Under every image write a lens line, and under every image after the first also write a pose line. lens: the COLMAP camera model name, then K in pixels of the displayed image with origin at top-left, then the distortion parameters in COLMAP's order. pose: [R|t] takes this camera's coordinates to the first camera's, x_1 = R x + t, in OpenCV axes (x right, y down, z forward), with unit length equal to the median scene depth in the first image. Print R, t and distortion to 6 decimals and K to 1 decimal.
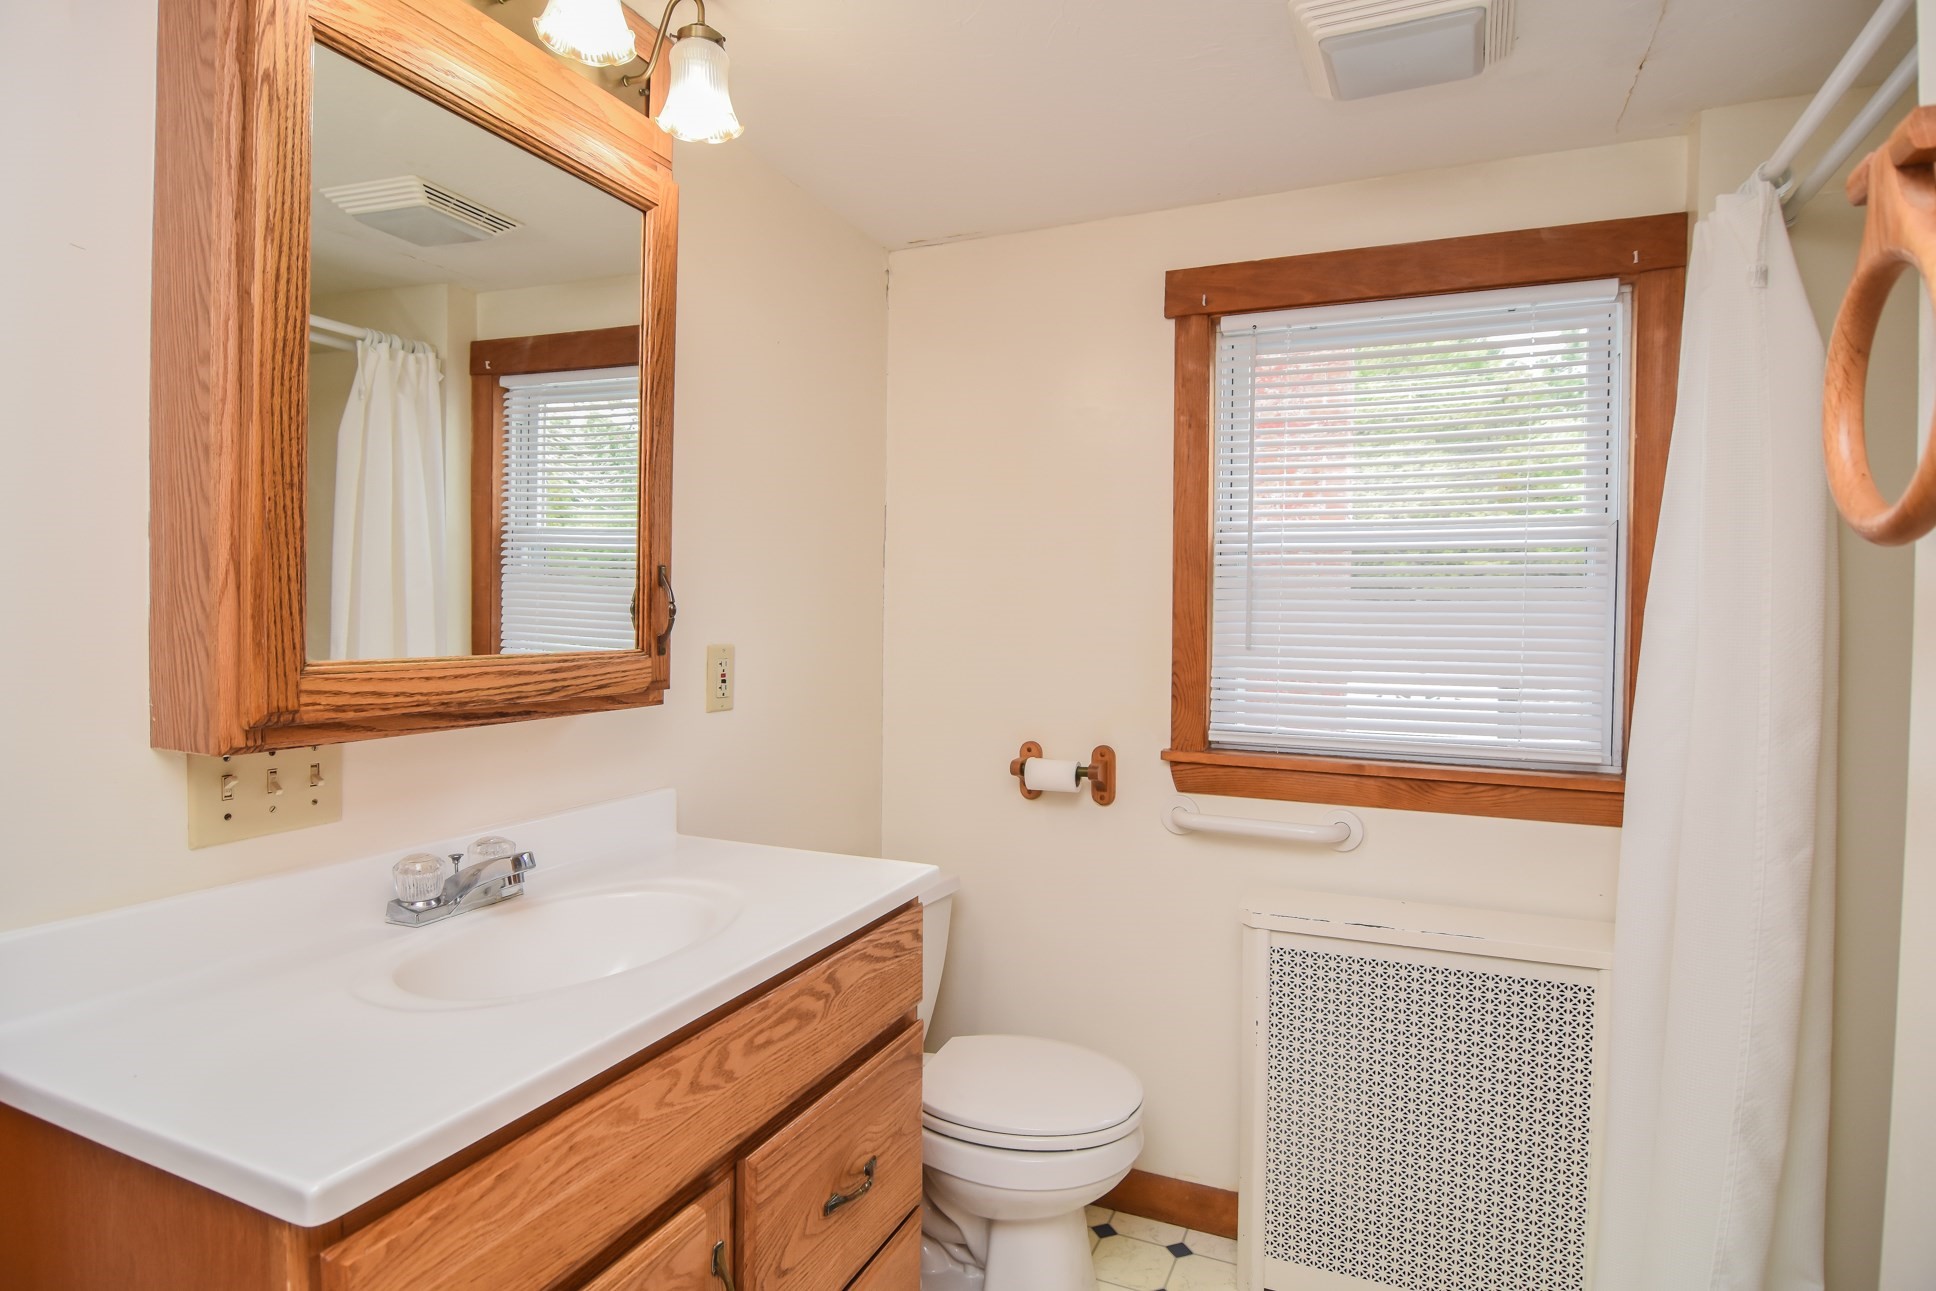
lens RADIAL K [[1037.0, 0, 972.0], [0, 1037.0, 637.0], [0, 0, 1]] dist [-0.006728, -0.009646]
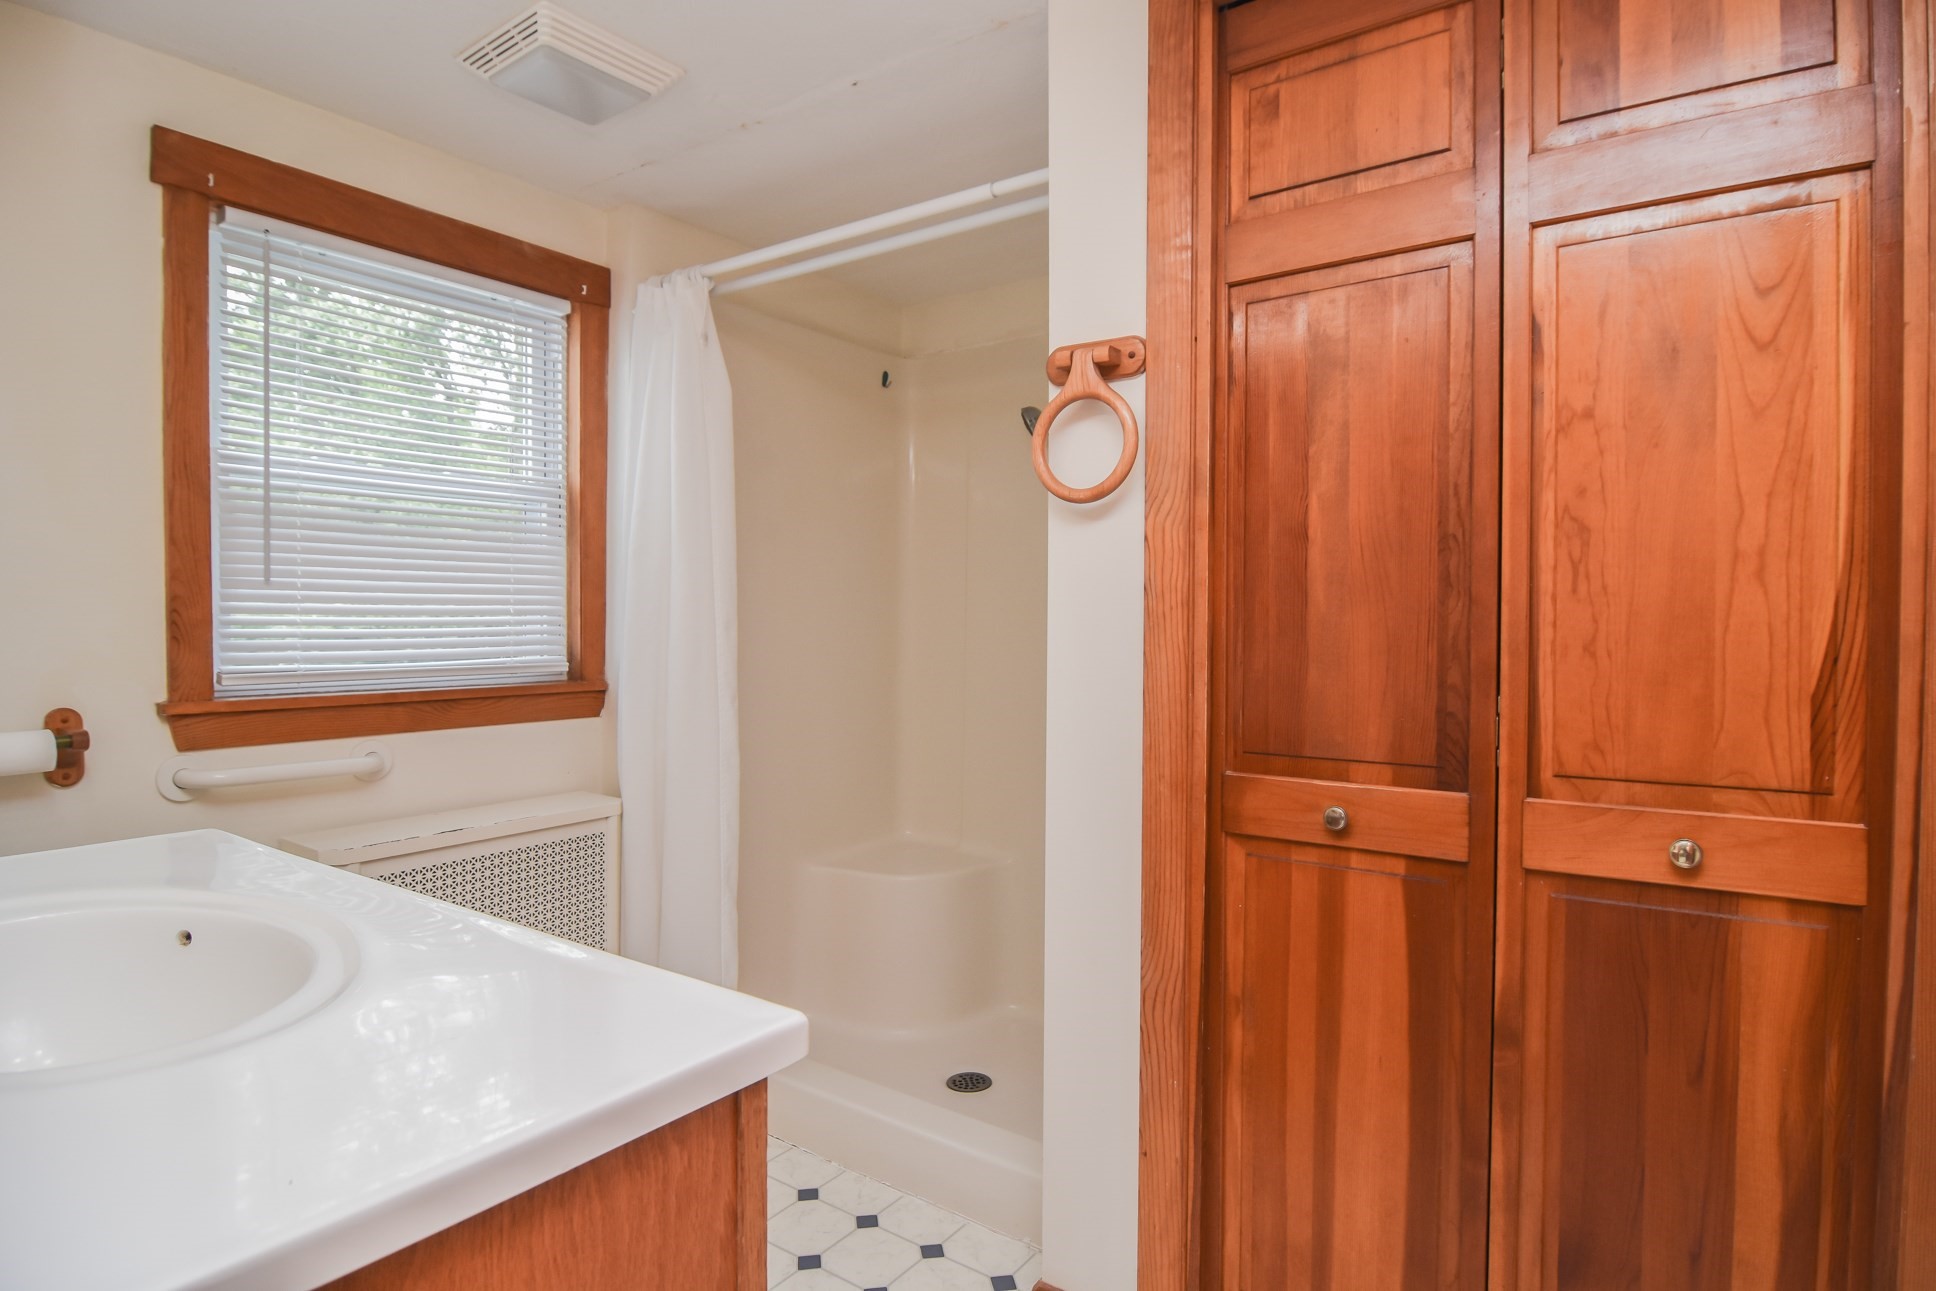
lens RADIAL K [[1037.0, 0, 970.2], [0, 1037.0, 642.9], [0, 0, 1]] dist [-0.006728, -0.009646]
pose [[0.211417, -0.033759, 0.976813, -0.488195], [0.019715, 0.999347, 0.030271, 0.049224], [-0.977197, 0.012858, 0.211944, 0.196066]]
